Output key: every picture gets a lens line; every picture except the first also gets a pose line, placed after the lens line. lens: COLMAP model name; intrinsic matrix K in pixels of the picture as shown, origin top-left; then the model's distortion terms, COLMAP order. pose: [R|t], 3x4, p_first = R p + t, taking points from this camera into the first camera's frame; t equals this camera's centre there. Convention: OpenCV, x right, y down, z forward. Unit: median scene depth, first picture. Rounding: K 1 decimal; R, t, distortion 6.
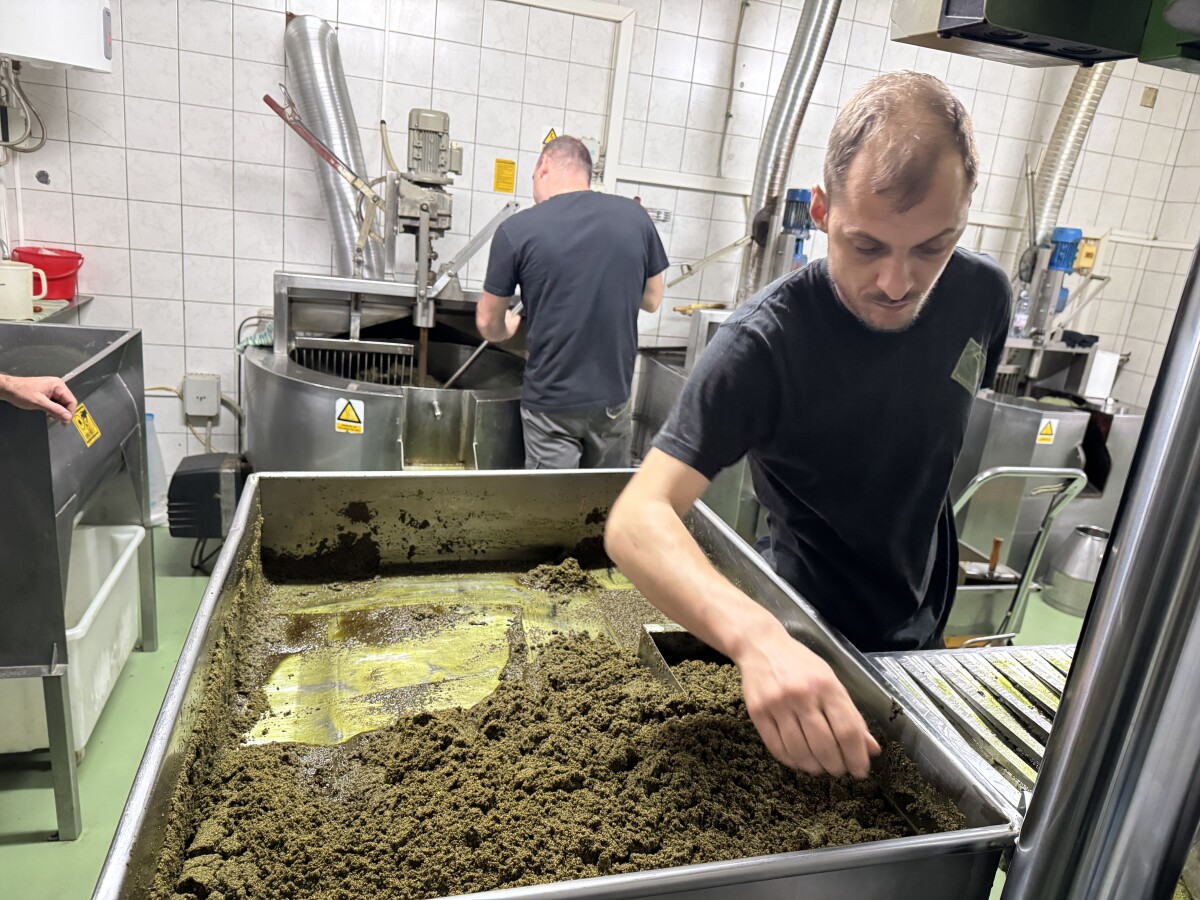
lens RADIAL K [[858.9, 0, 600.0], [0, 858.9, 450.0], [0, 0, 1]] dist [0.071657, -0.106431]
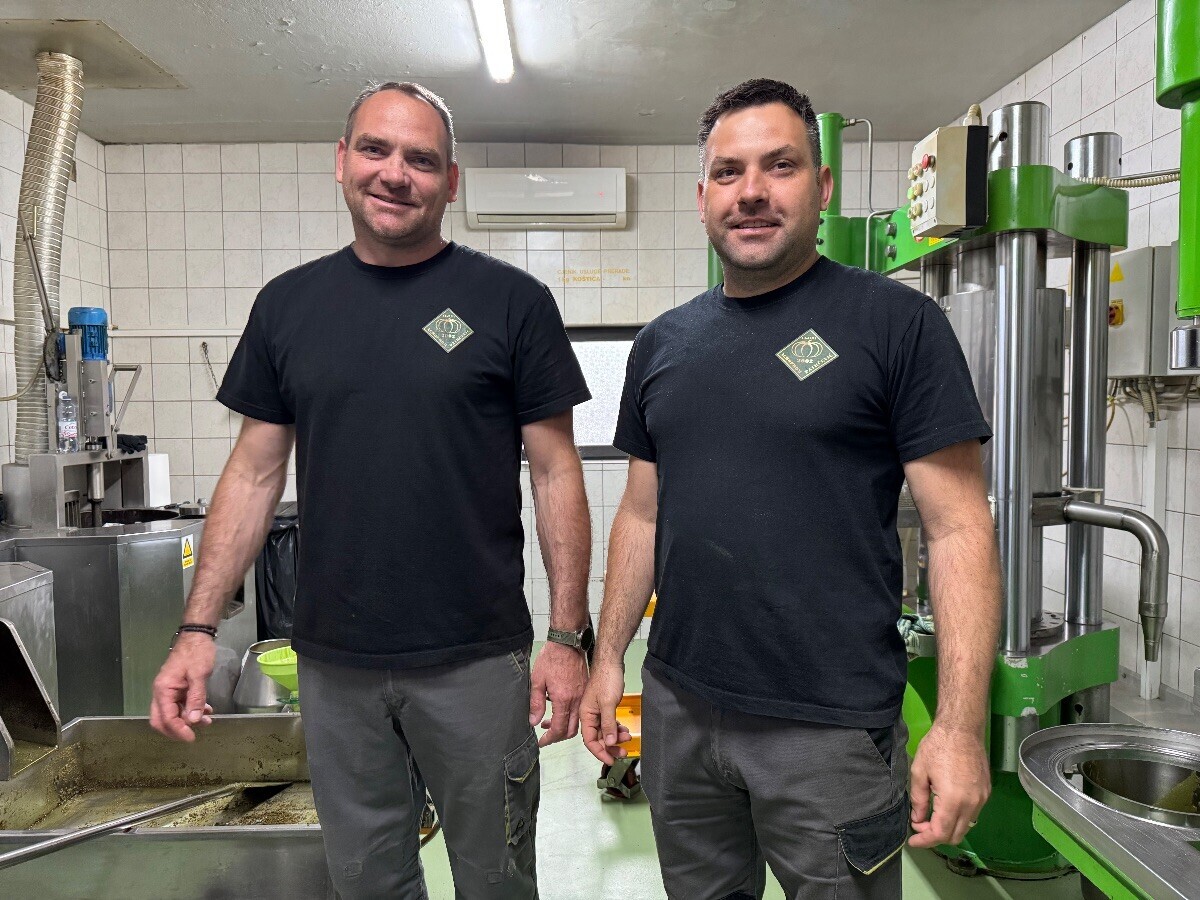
lens RADIAL K [[856.3, 0, 600.0], [0, 856.3, 450.0], [0, 0, 1]] dist [0.003823, -0.000820]
pose [[0.246942, -0.167596, 0.954427, -0.135192], [0.303002, 0.948897, 0.088228, -0.071978], [-0.920440, 0.267406, 0.285104, 0.454603]]
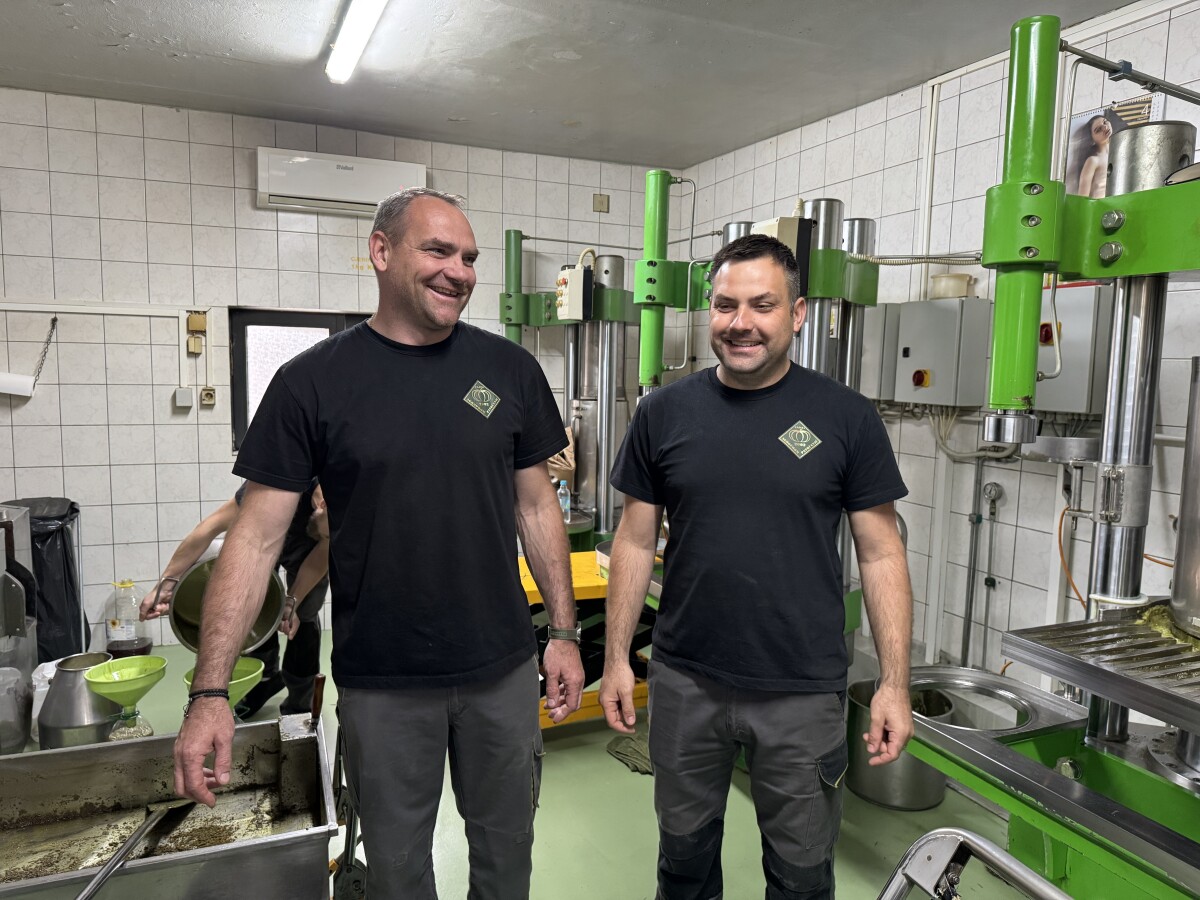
lens RADIAL K [[850.5, 0, 599.4], [0, 850.5, 452.4], [0, 0, 1]] dist [0.075758, -0.089167]
pose [[-0.122067, -0.223616, 0.967003, -0.237563], [0.240319, 0.938639, 0.247393, -0.187541], [-0.962988, 0.262588, -0.060838, 0.599243]]
